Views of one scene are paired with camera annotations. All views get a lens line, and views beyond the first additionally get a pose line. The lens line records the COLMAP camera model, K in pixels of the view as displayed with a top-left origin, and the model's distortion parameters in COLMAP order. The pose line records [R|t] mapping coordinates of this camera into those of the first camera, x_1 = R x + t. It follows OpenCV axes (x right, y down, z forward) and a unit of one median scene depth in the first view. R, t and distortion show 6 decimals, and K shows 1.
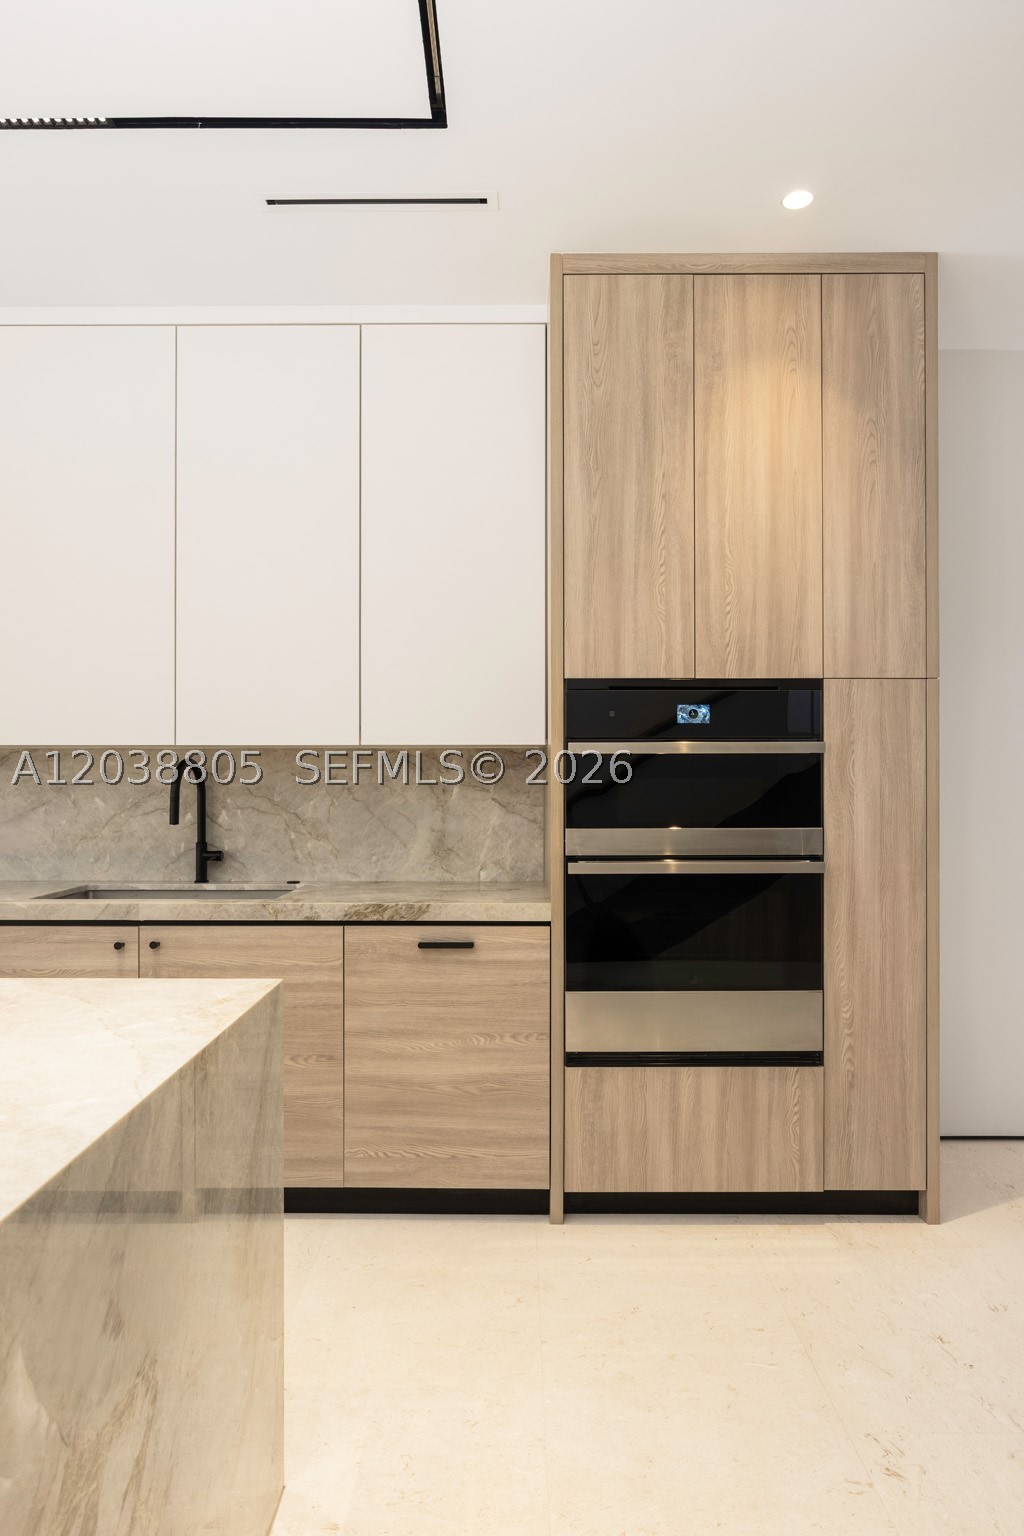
lens RADIAL K [[933.3, 0, 516.9], [0, 933.3, 774.8], [0, 0, 1]] dist [-0.000040, 0.000359]
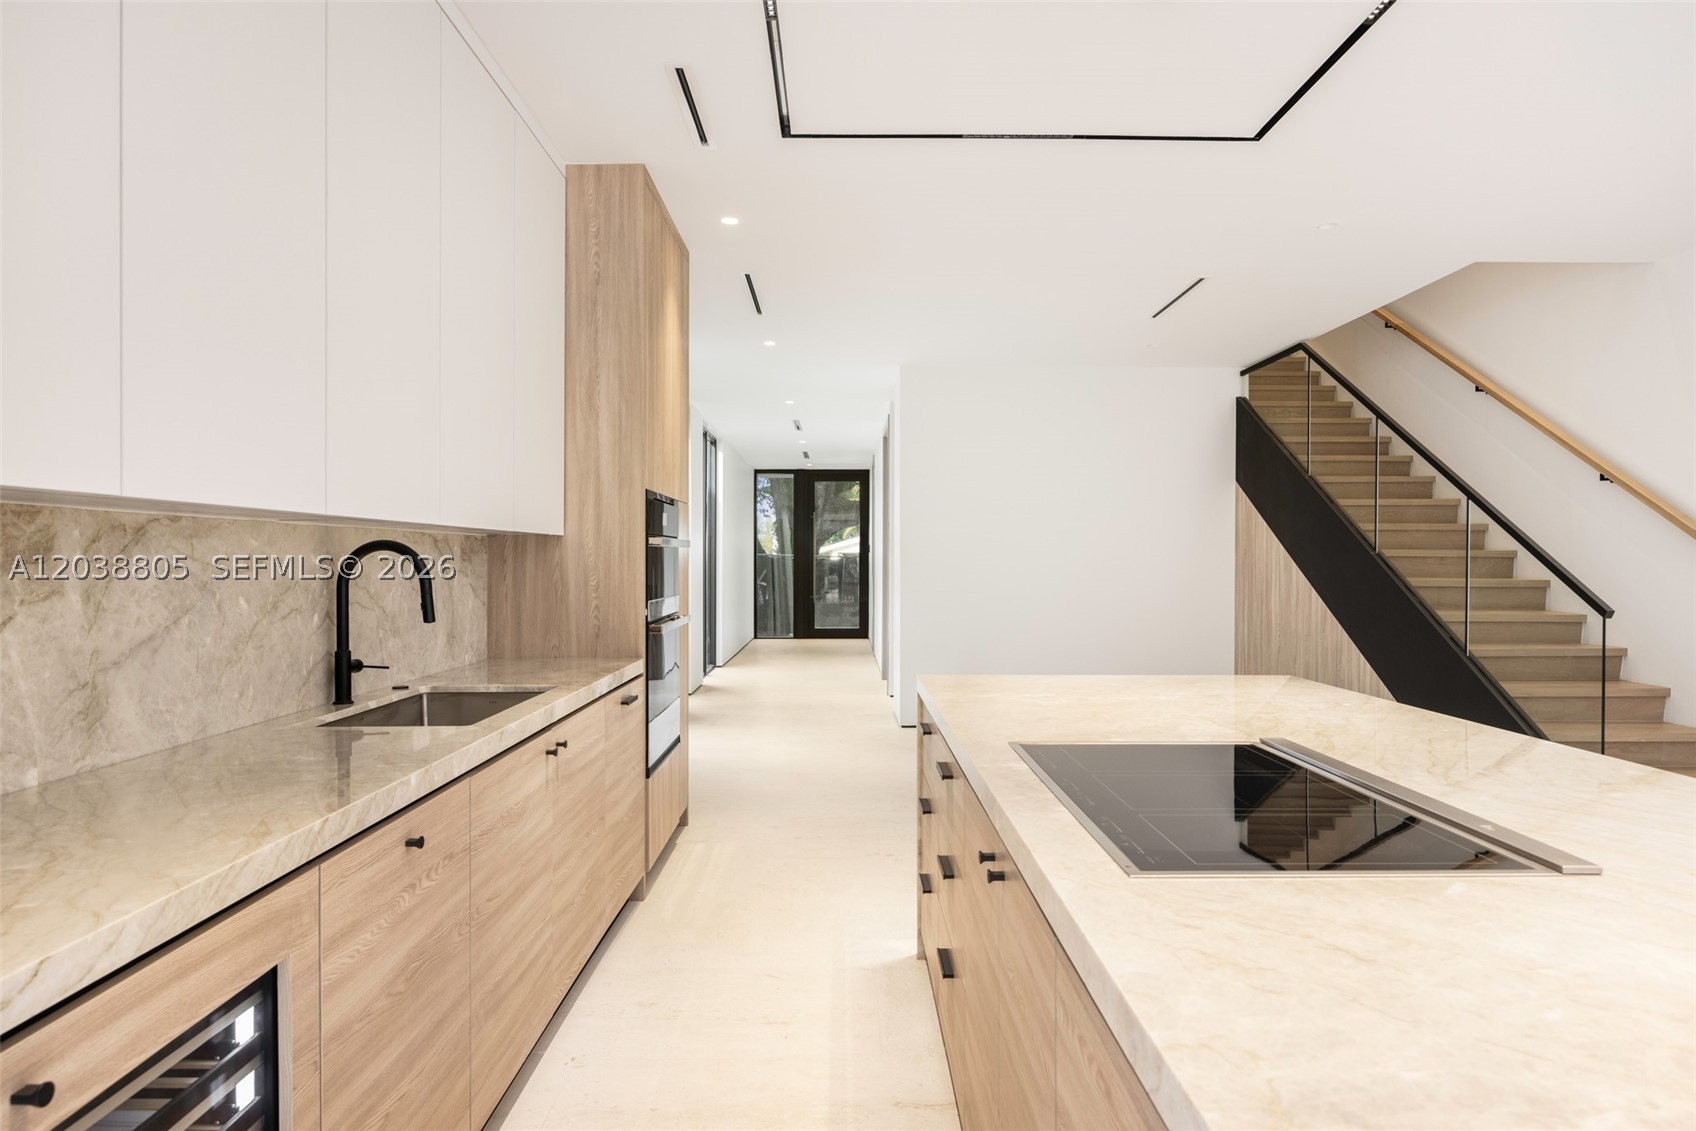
lens RADIAL K [[1025.5, 0, 850.7], [0, 1025.5, 564.2], [0, 0, 1]] dist [0.002240, 0.000982]
pose [[-0.009067, -0.006568, 0.999937, -1.191863], [-0.005152, 0.999965, 0.006521, -0.004743], [-0.999946, -0.005093, -0.009101, 0.610049]]
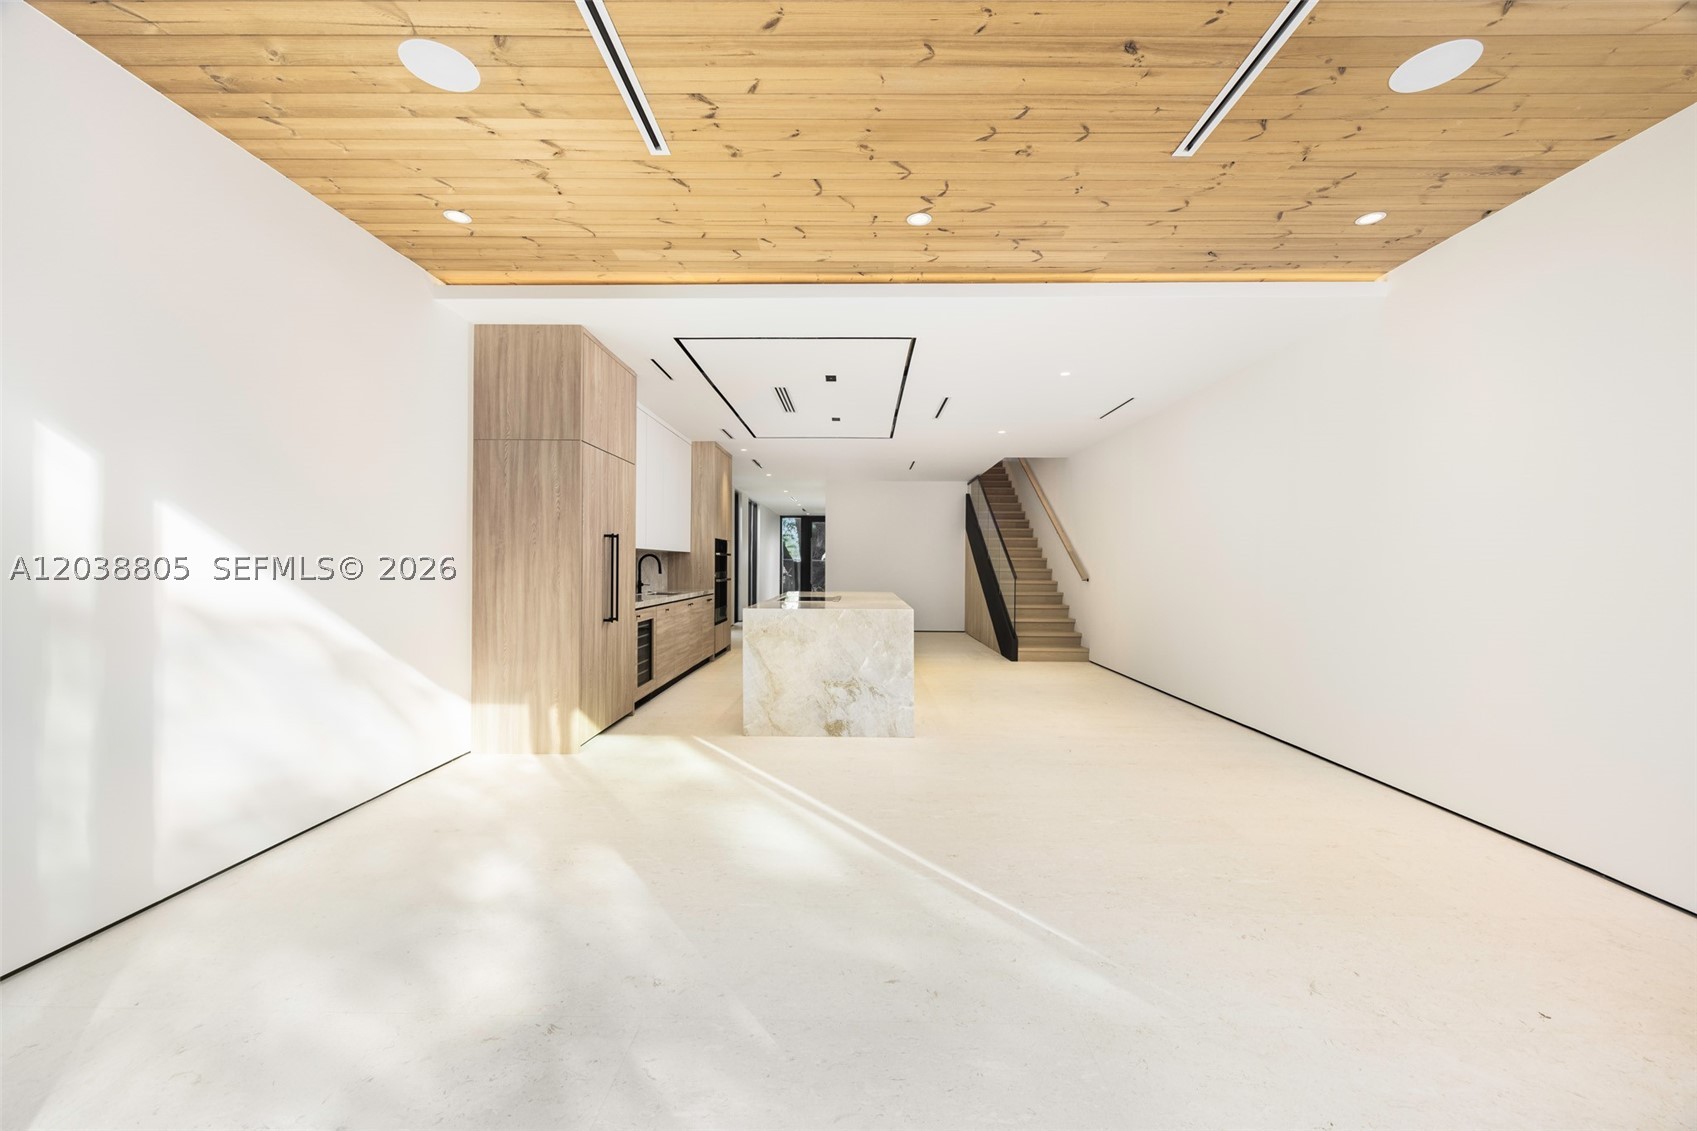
lens RADIAL K [[686.6, 0, 849.1], [0, 686.6, 556.2], [0, 0, 1]] dist [0.000229, 0.000000]
pose [[0.017660, 0.009777, 0.999796, -2.690103], [-0.007216, 0.999927, -0.009650, 0.007937], [-0.999818, -0.007044, 0.017729, 0.260850]]
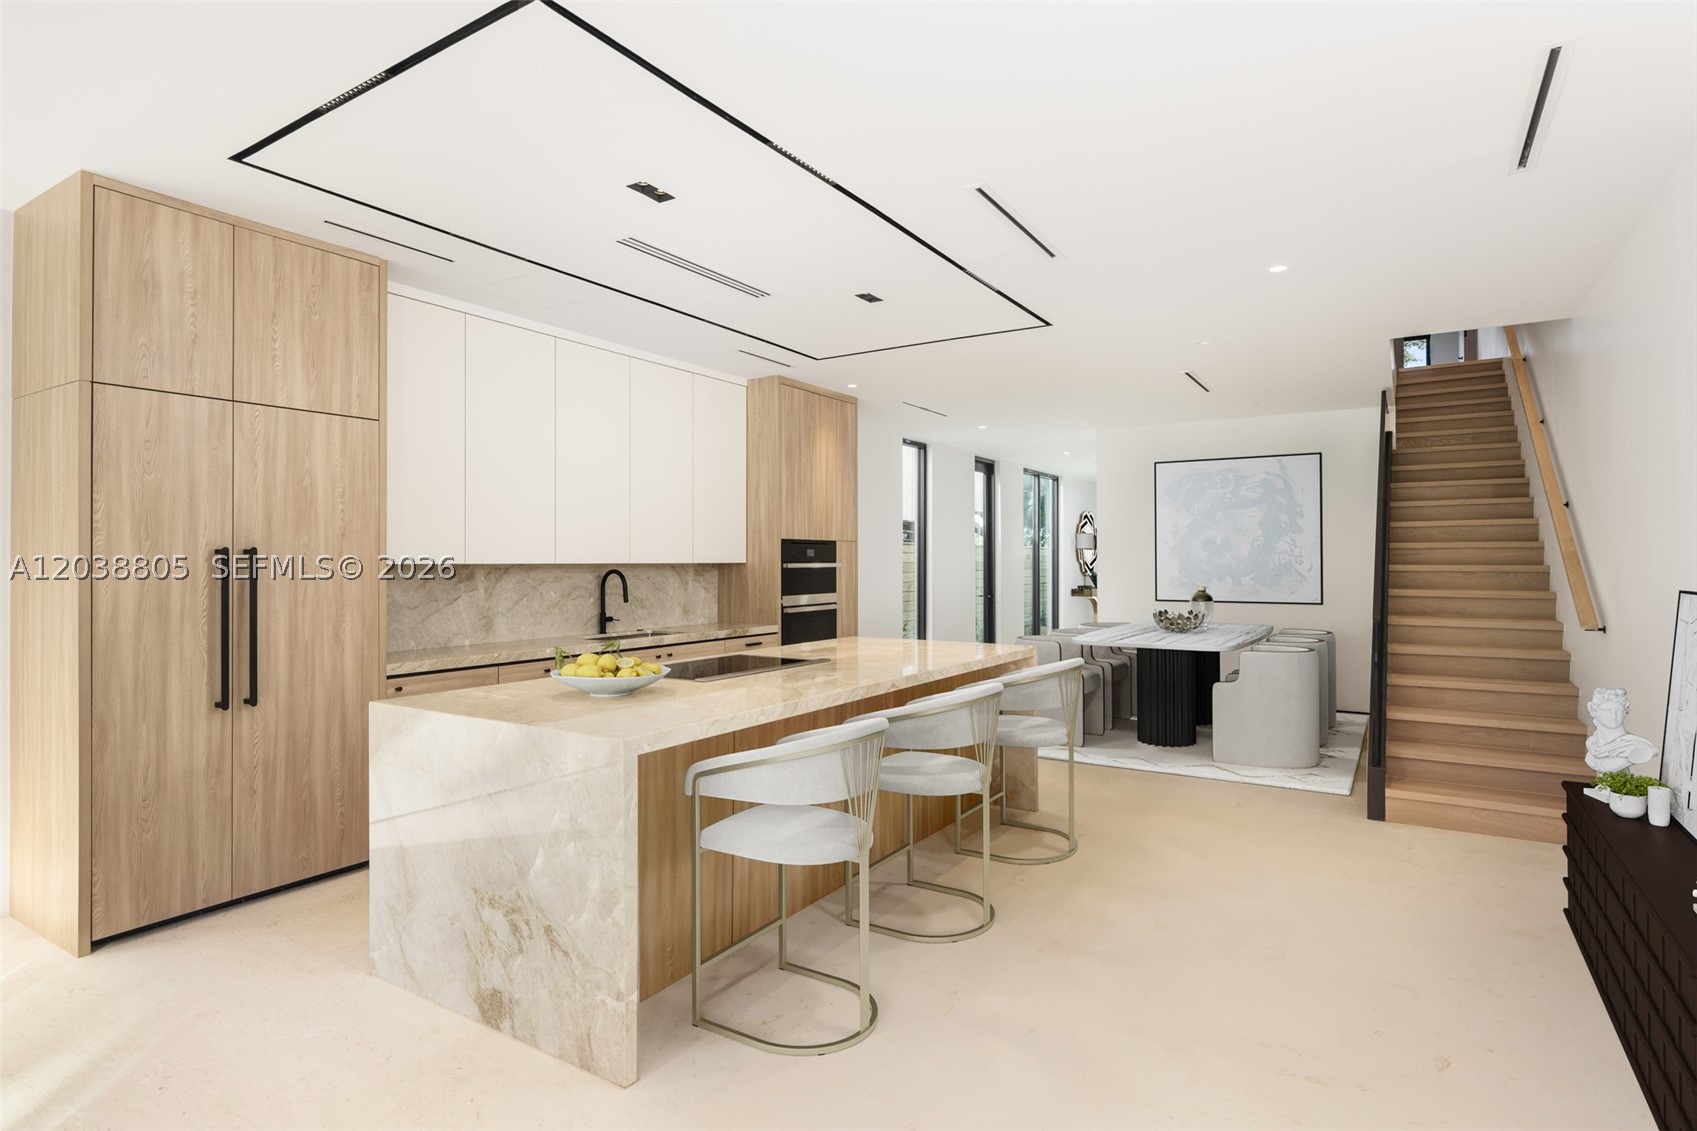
lens RADIAL K [[888.1, 0, 851.6], [0, 888.1, 565.9], [0, 0, 1]] dist [0.004654, 0.000381]
pose [[0.537593, -0.005385, 0.843187, -1.636334], [-0.000116, 0.999979, 0.006461, -0.036896], [-0.843204, -0.003571, 0.537581, -0.423454]]
